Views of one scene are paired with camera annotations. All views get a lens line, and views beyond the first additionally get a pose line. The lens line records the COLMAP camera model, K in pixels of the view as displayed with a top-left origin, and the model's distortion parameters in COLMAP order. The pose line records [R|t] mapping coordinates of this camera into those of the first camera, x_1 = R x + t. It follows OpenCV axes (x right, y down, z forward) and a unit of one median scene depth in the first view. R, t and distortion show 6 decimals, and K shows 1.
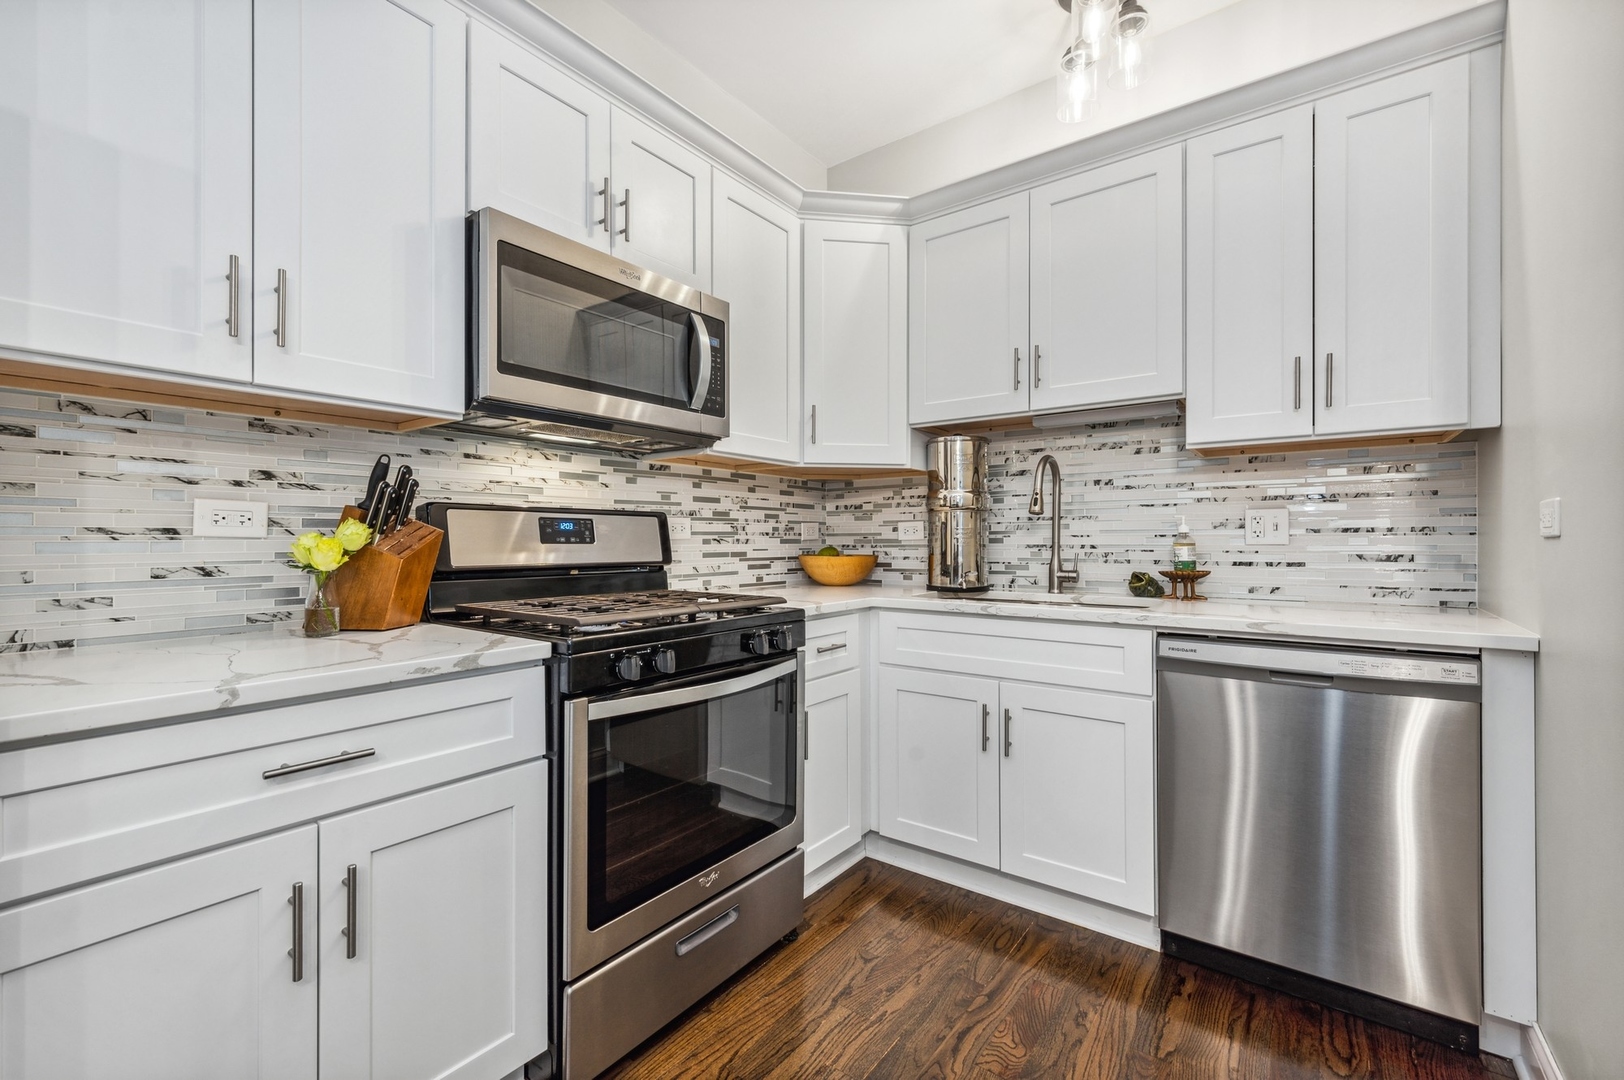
lens RADIAL K [[680.3, 0, 805.8], [0, 680.3, 536.7], [0, 0, 1]] dist [-0.001212, 0.000359]
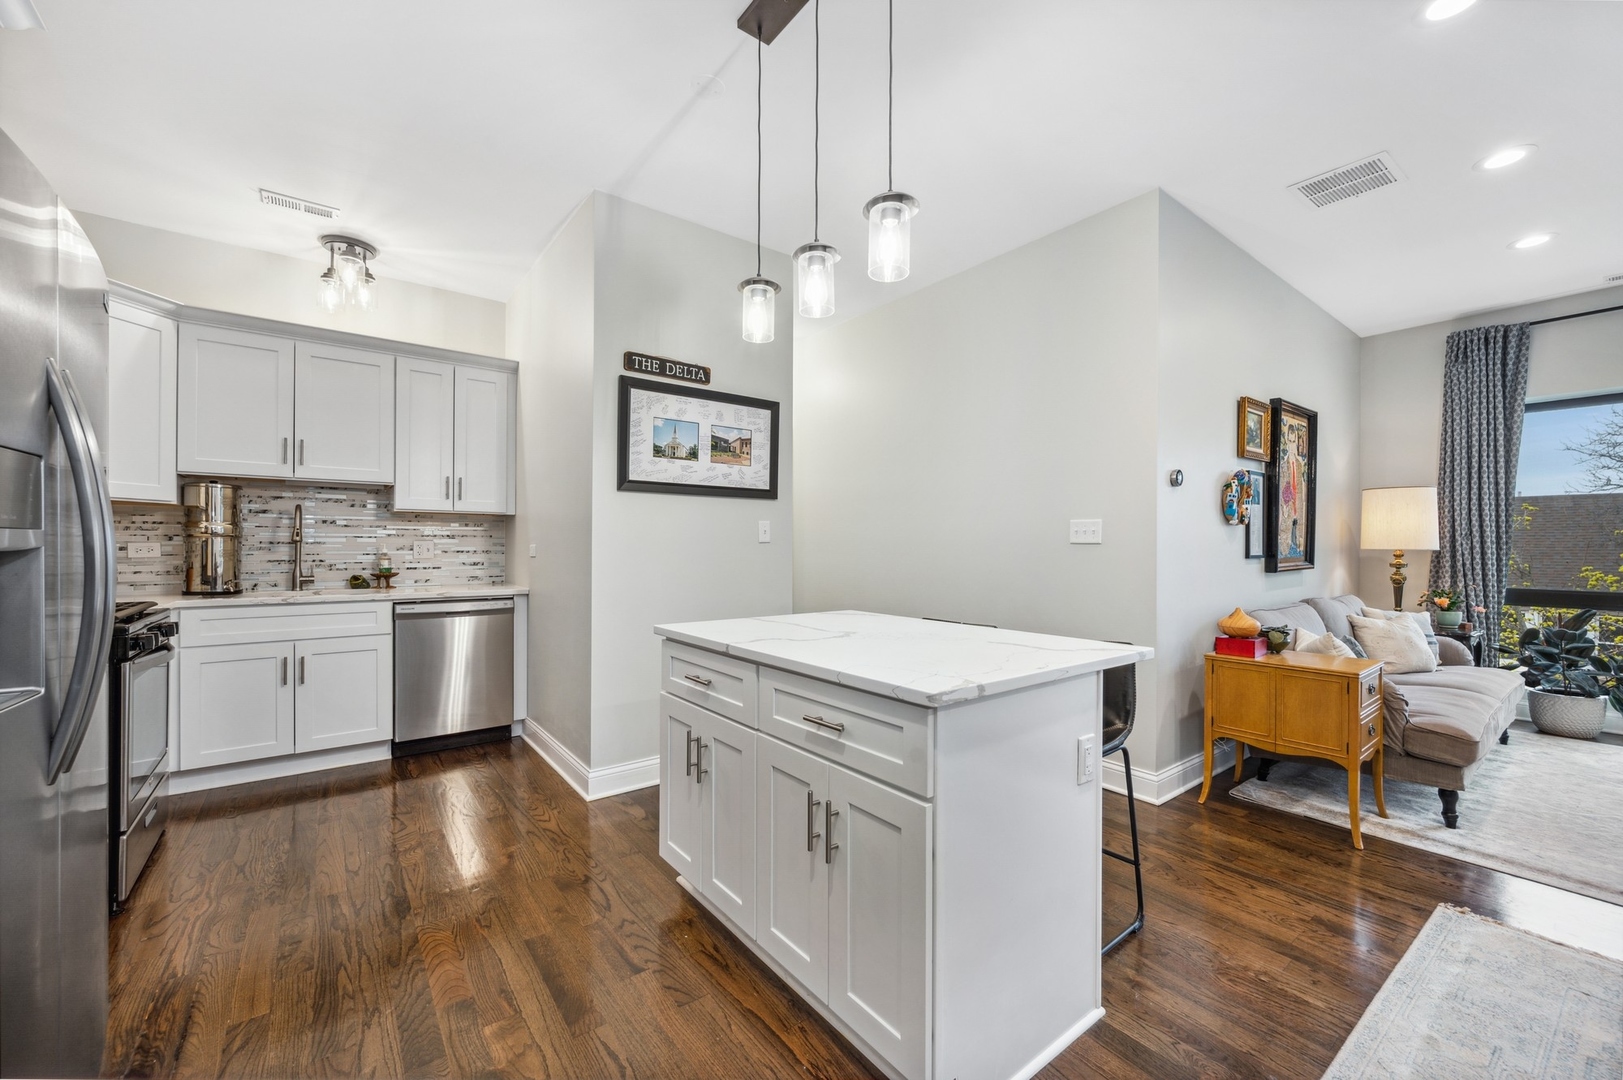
lens RADIAL K [[637.3, 0, 810.0], [0, 637.3, 546.6], [0, 0, 1]] dist [-0.001524, 0.000548]
pose [[0.269844, 0.001474, 0.962903, -0.835653], [-0.009213, 0.999957, 0.001051, -0.036076], [-0.962860, -0.009155, 0.269846, -0.620013]]
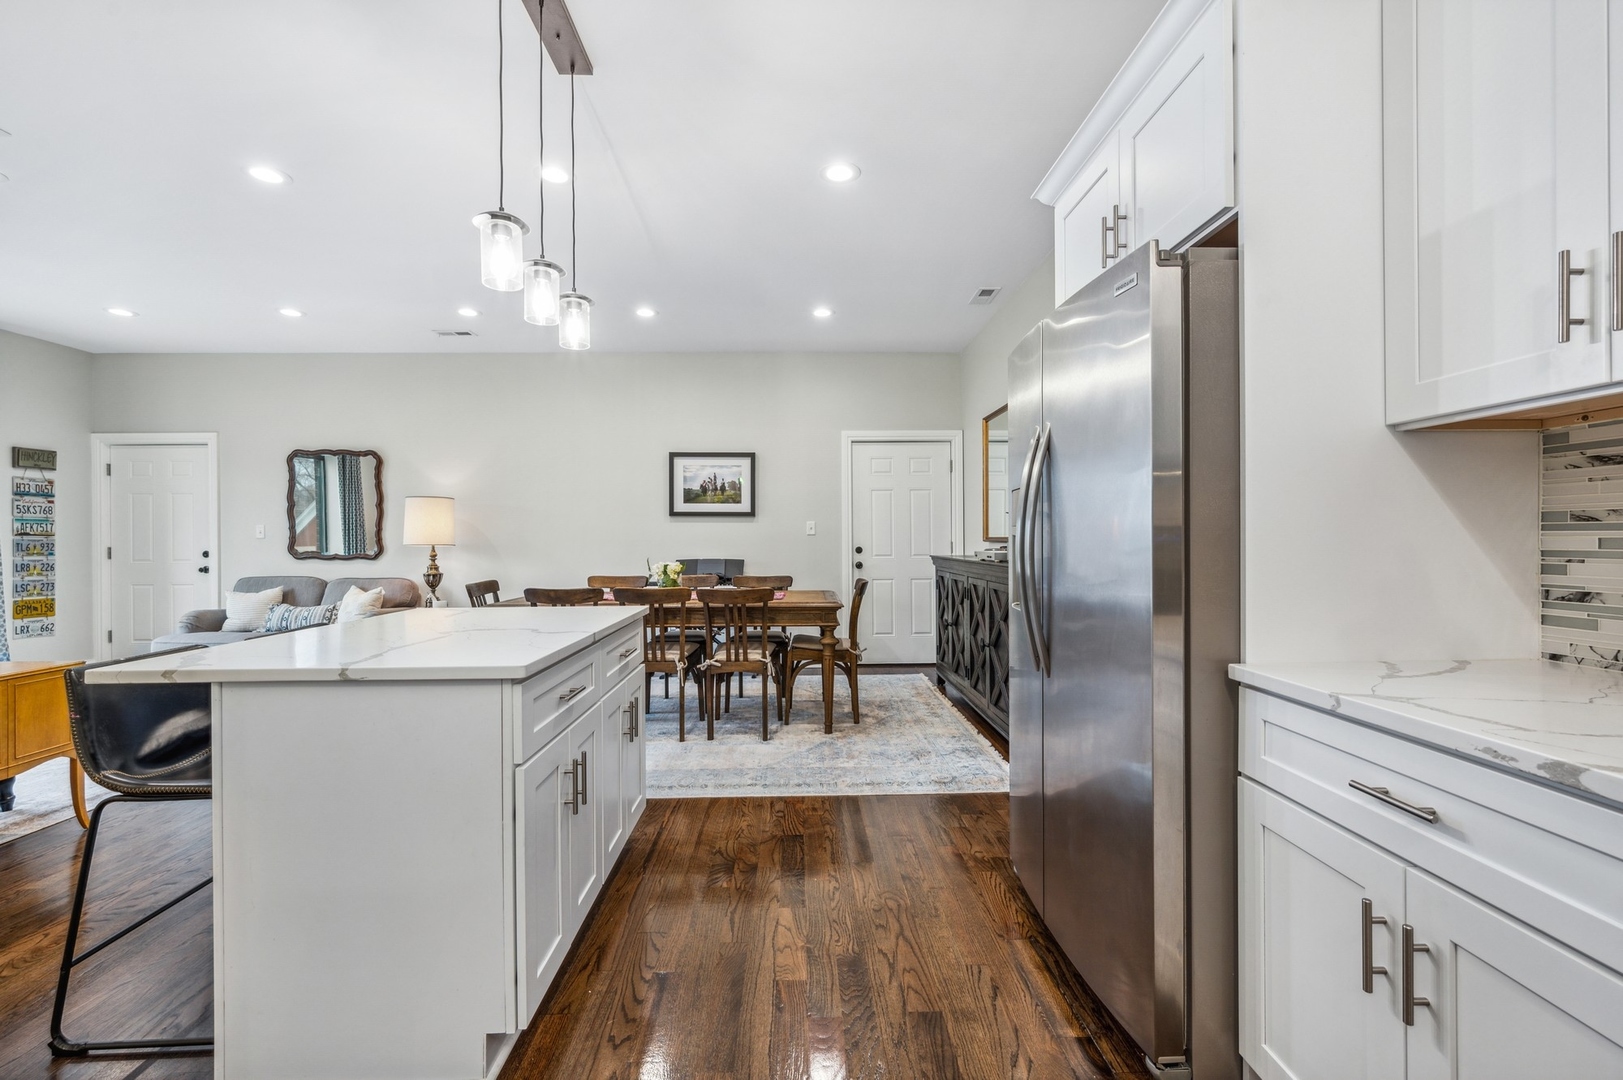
lens RADIAL K [[679.9, 0, 802.8], [0, 679.9, 542.0], [0, 0, 1]] dist [-0.001212, 0.000359]
pose [[-0.789867, 0.010696, -0.613185, 0.252707], [0.011850, 0.999927, 0.002177, -0.024337], [0.613163, -0.005547, -0.789937, 0.566477]]
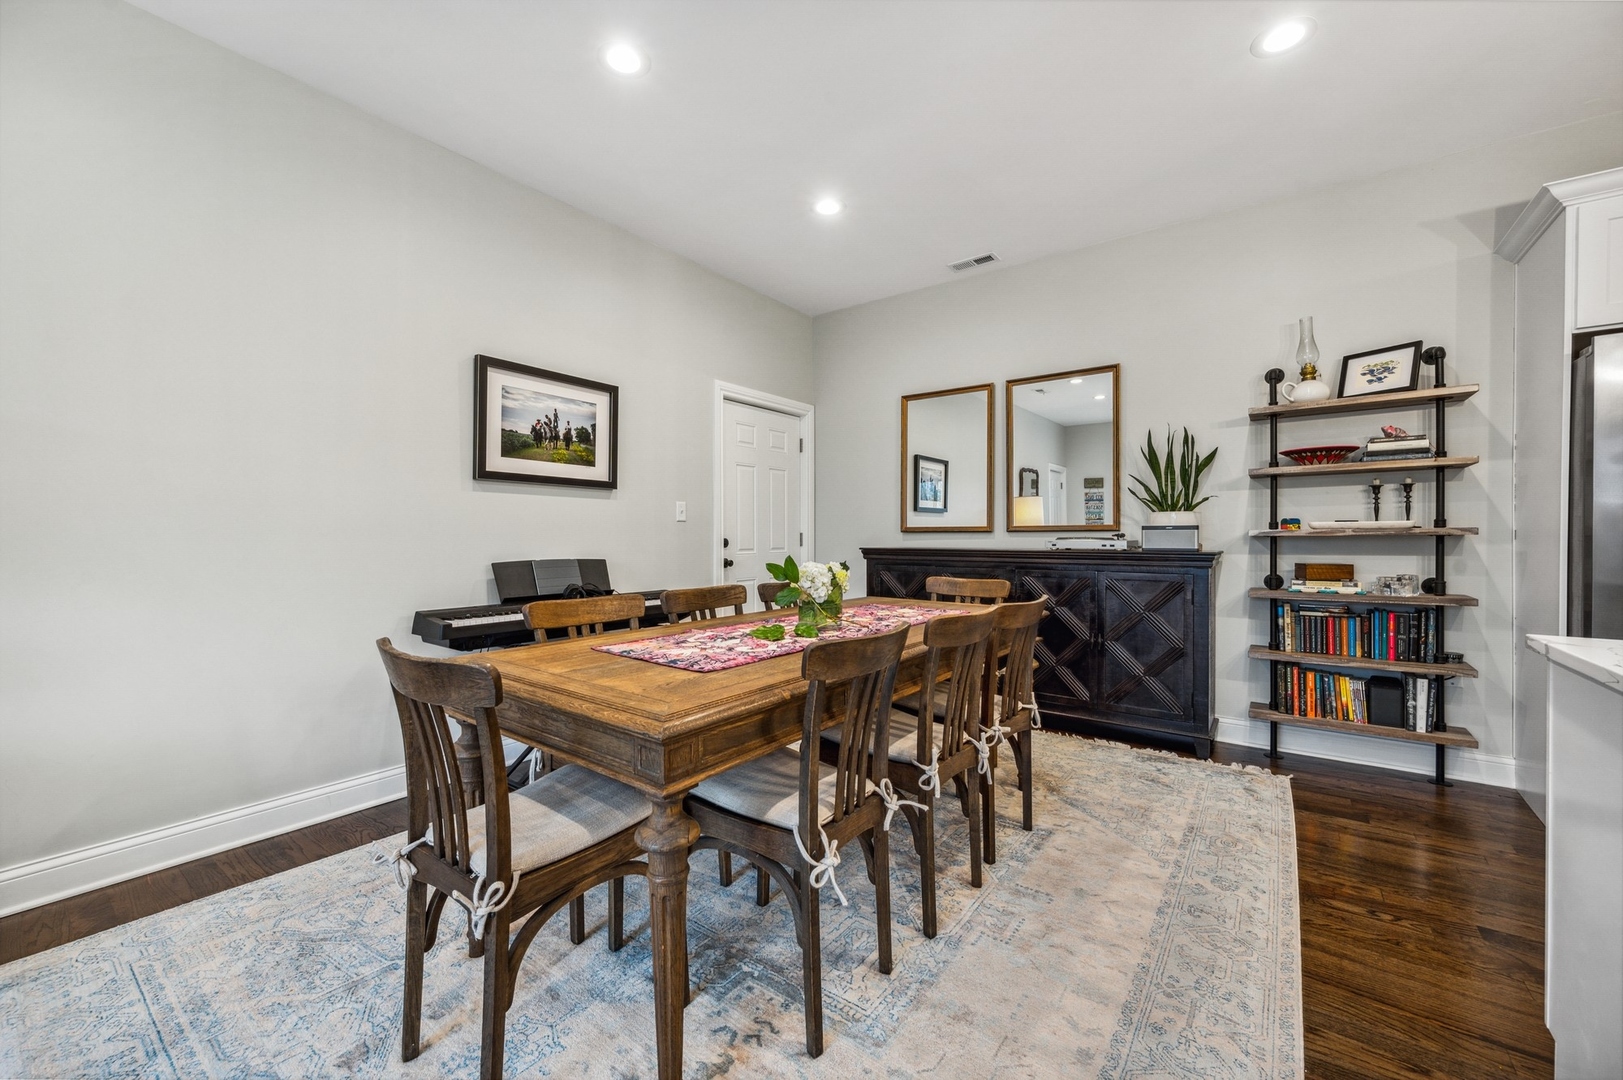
lens RADIAL K [[637.3, 0, 809.6], [0, 637.3, 536.2], [0, 0, 1]] dist [-0.001524, 0.000548]
pose [[0.009714, 0.005097, -0.999940, 0.326864], [0.005614, 0.999971, 0.005152, -0.011806], [0.999937, -0.005663, 0.009685, -1.268591]]
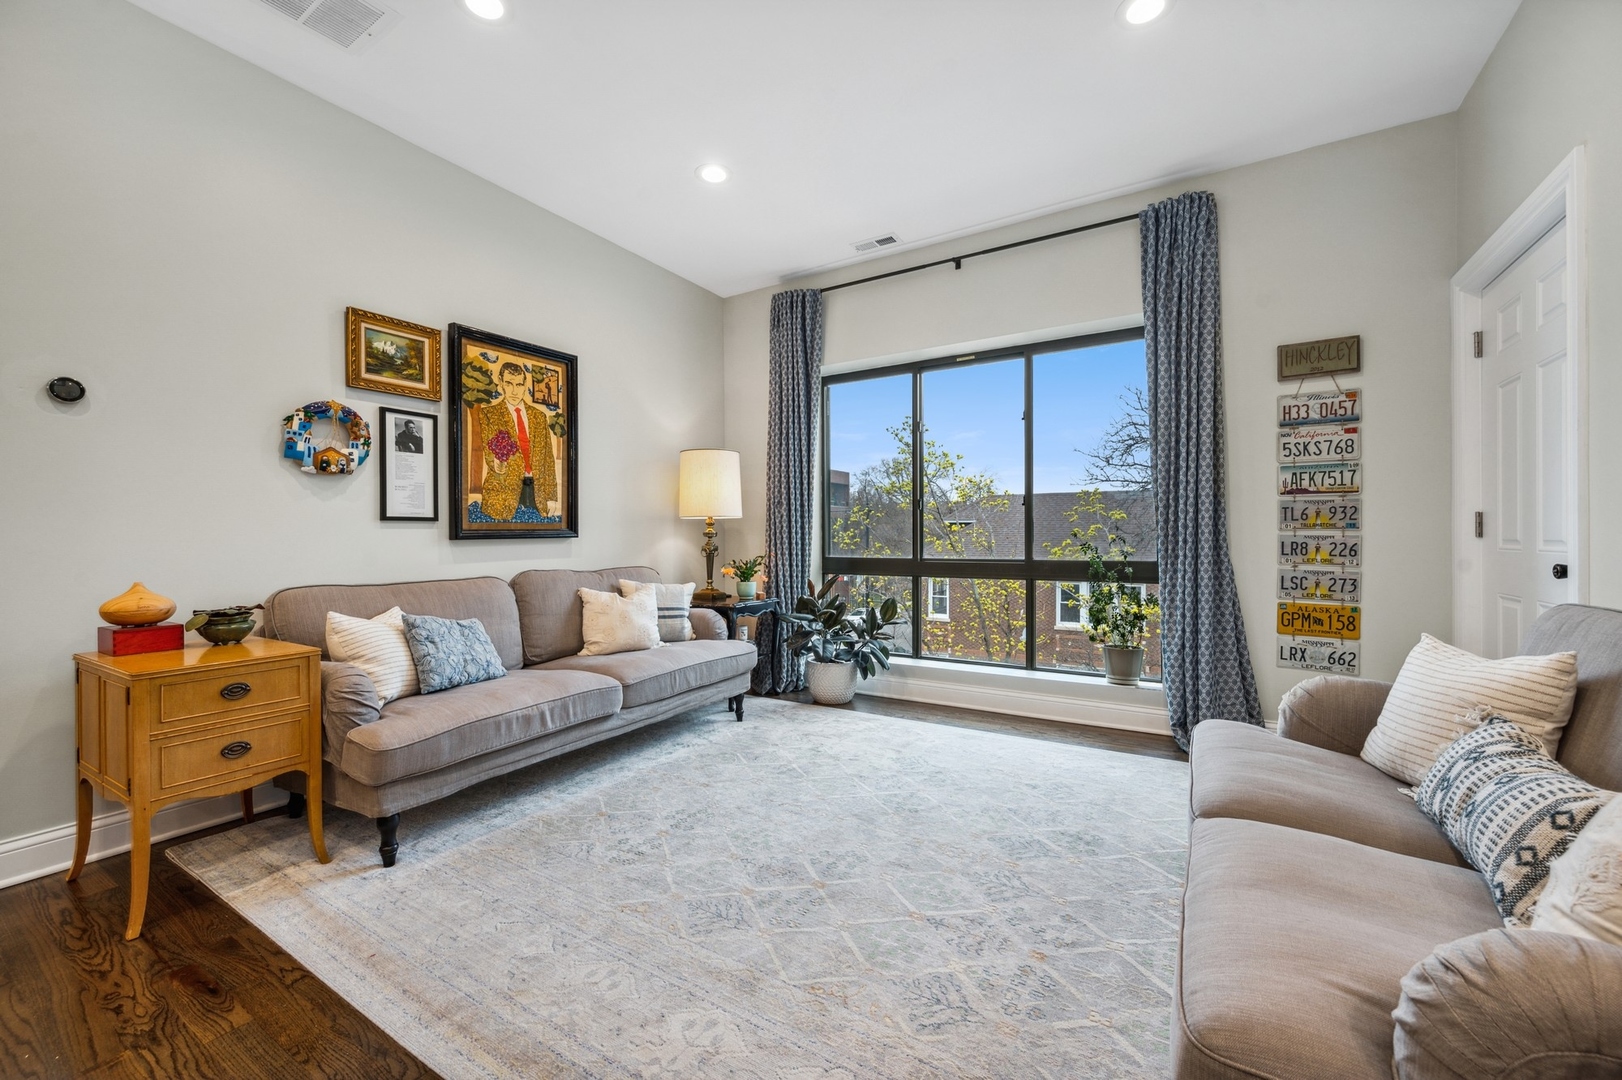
lens RADIAL K [[644.4, 0, 809.4], [0, 644.4, 539.4], [0, 0, 1]] dist [-0.001119, -0.000648]
pose [[-0.096324, 0.000042, 0.995350, -0.304452], [-0.000840, 1.000000, -0.000124, 0.022852], [-0.995350, -0.000848, -0.096324, -2.006418]]
